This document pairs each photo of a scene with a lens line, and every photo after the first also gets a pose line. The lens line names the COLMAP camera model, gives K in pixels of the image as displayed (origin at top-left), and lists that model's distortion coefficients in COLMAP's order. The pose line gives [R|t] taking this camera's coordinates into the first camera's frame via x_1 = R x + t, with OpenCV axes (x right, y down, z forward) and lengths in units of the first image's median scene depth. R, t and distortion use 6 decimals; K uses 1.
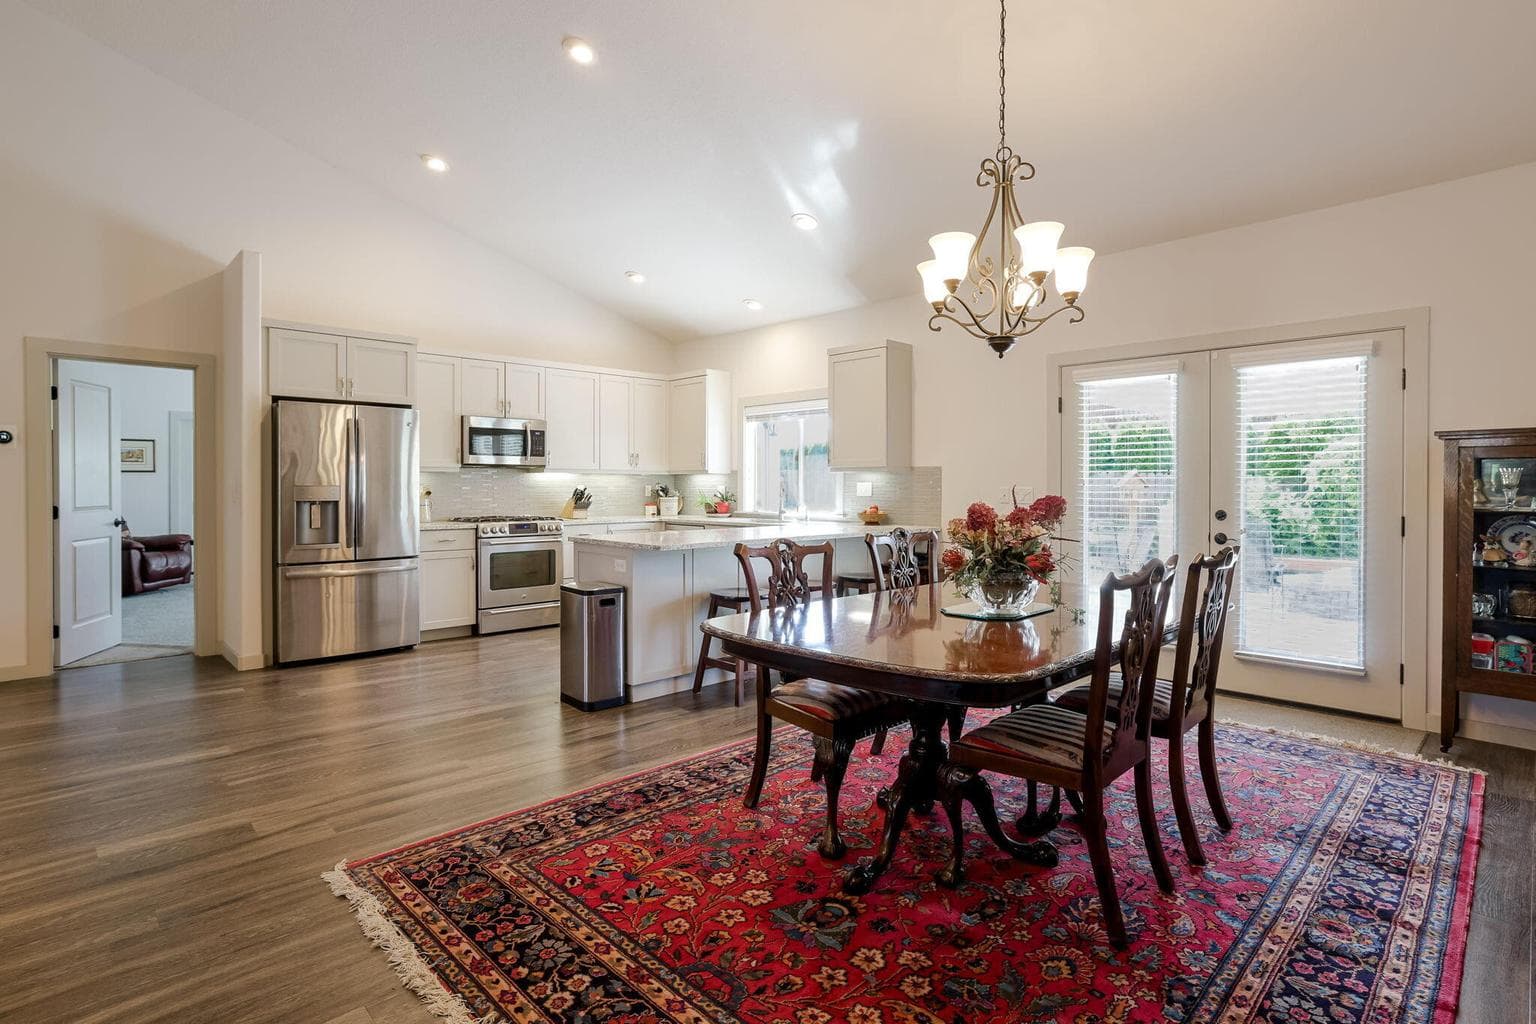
lens RADIAL K [[738.5, 0, 767.3], [0, 738.5, 502.3], [0, 0, 1]] dist [-0.001971, -0.000101]
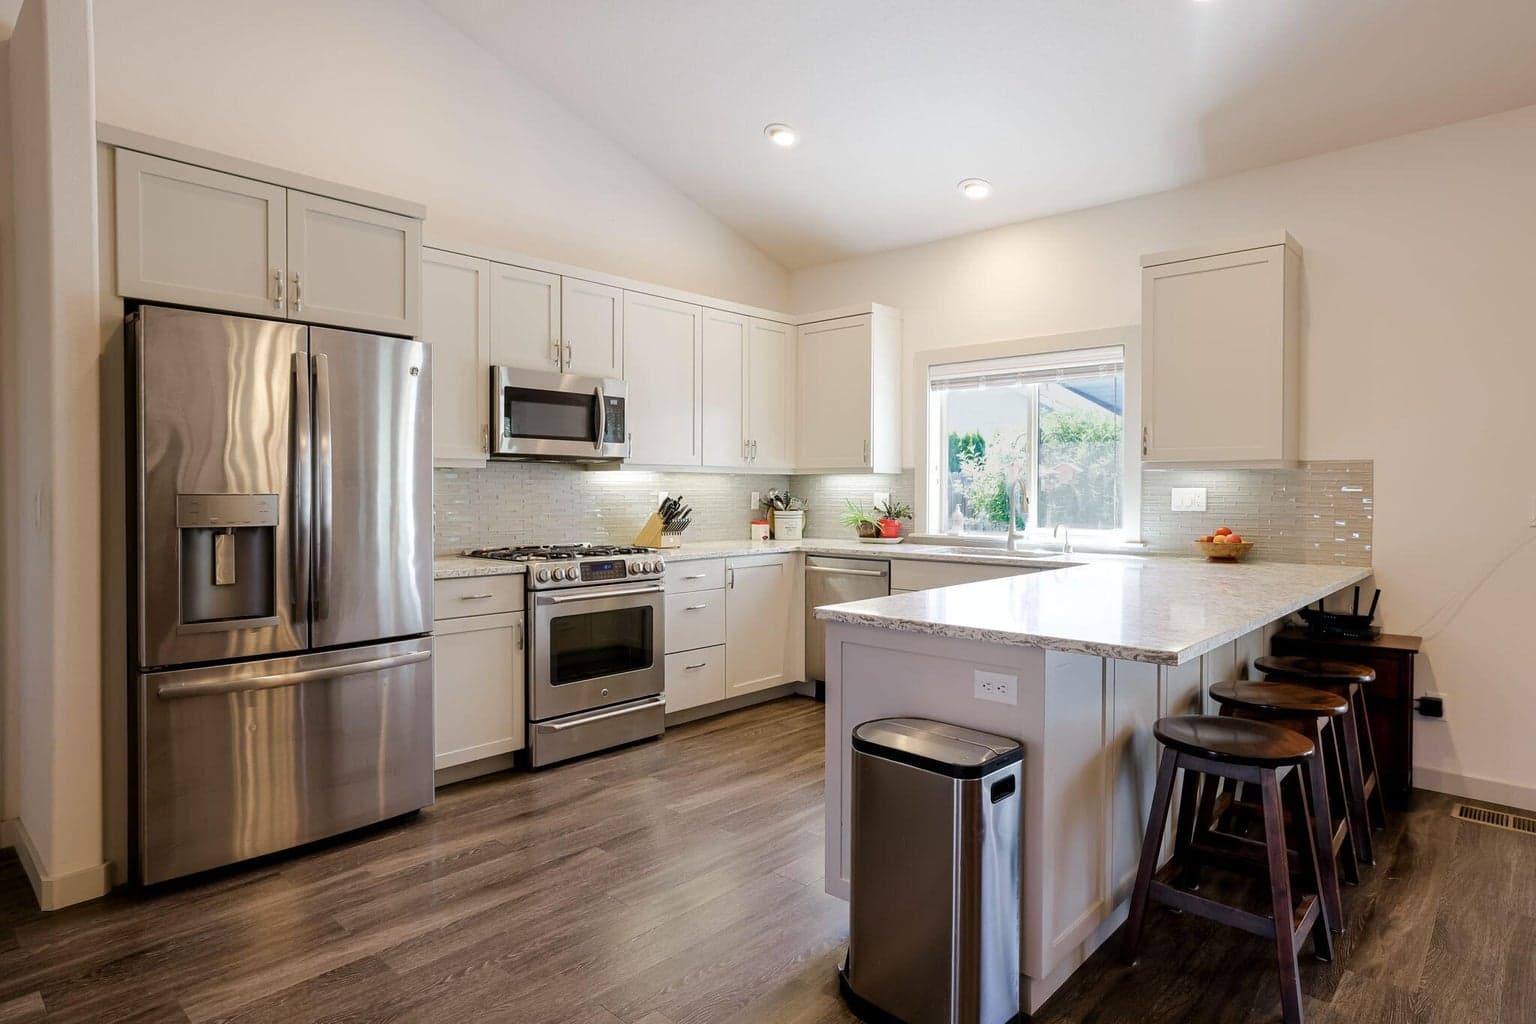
lens RADIAL K [[837.6, 0, 769.4], [0, 837.6, 508.8], [0, 0, 1]] dist [0.022199, 0.000279]
pose [[0.997920, -0.000023, 0.064462, -0.245471], [0.000030, 1.000000, -0.000106, -0.010868], [-0.064462, 0.000108, 0.997920, 0.359660]]
